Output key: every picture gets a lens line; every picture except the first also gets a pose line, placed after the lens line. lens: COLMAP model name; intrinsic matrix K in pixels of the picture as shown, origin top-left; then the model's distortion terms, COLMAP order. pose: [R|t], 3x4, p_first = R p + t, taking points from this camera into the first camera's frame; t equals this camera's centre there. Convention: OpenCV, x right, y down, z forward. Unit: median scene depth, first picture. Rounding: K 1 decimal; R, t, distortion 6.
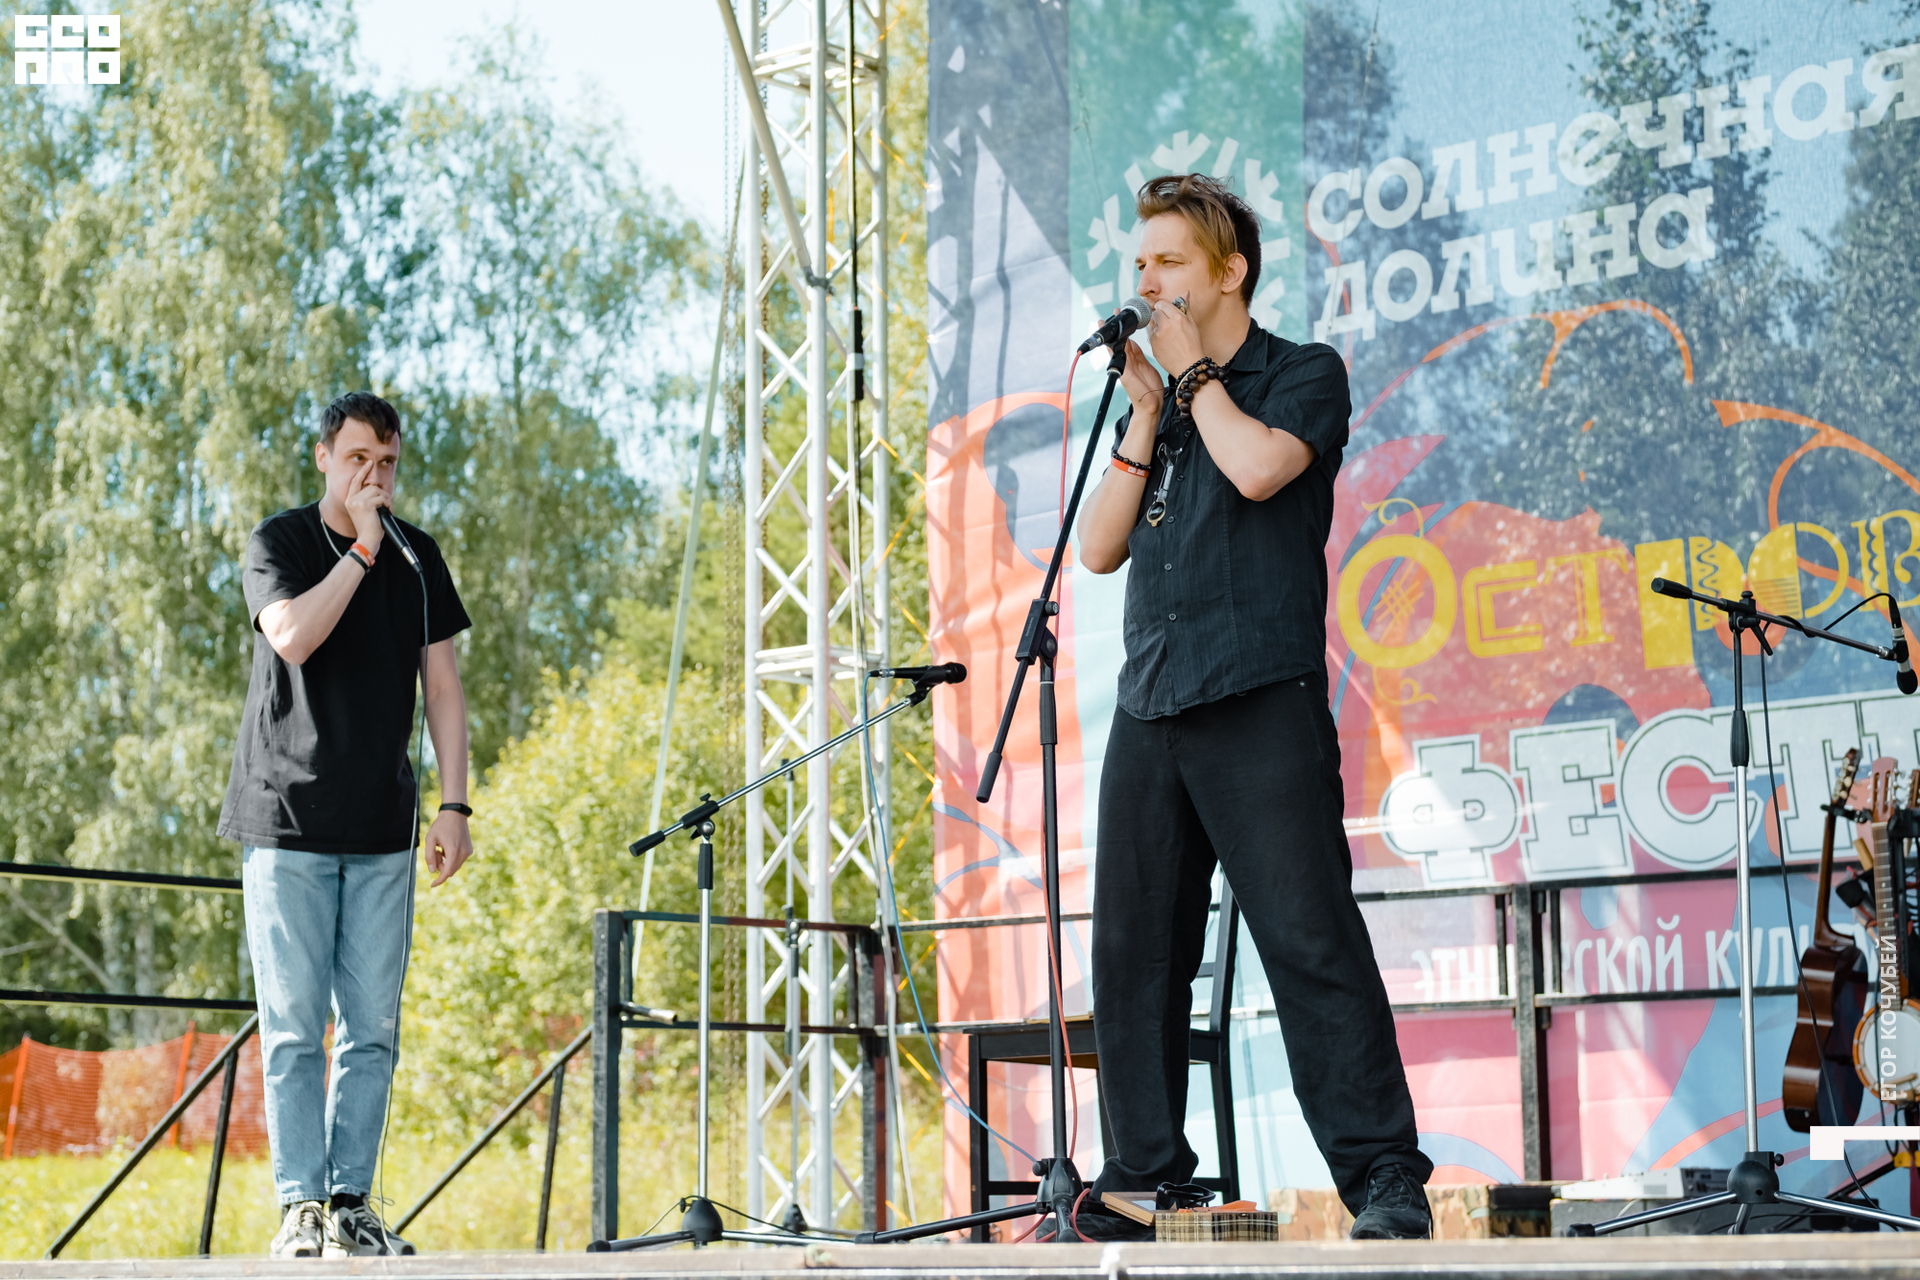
lens RADIAL K [[5763.5, 0, 960.0], [0, 5763.5, 640.0], [0, 0, 1]] dist [0.121430, -0.140503]
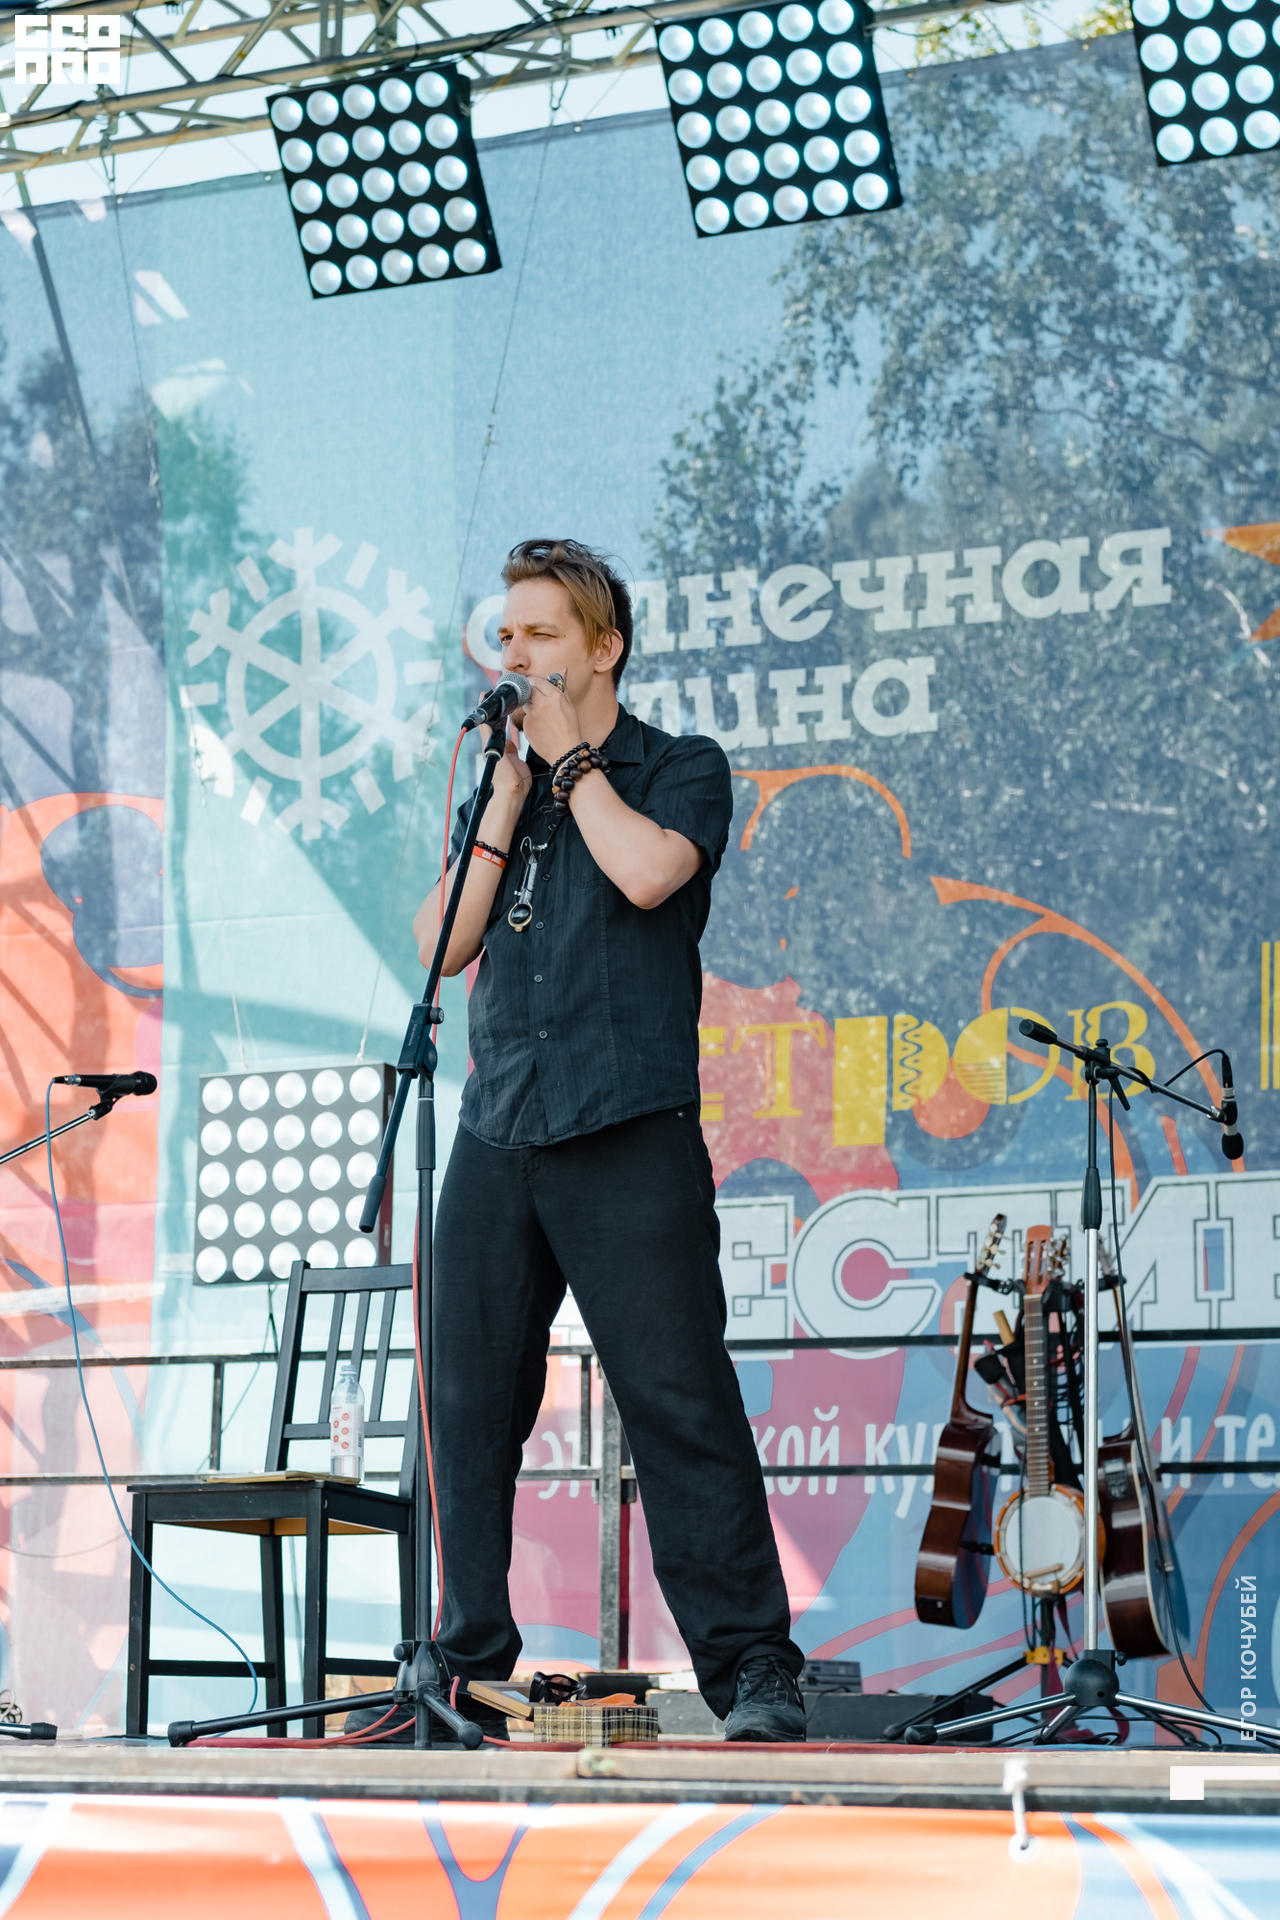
lens RADIAL K [[5763.5, 0, 639.9], [0, 5763.5, 1029.7], [0, 0, 1]] dist [0.121430, -0.140503]
pose [[0.955756, 0.054709, 0.289027, -0.200017], [-0.051222, 0.998495, -0.019620, 0.011883], [-0.289665, 0.003948, 0.957120, 0.142292]]
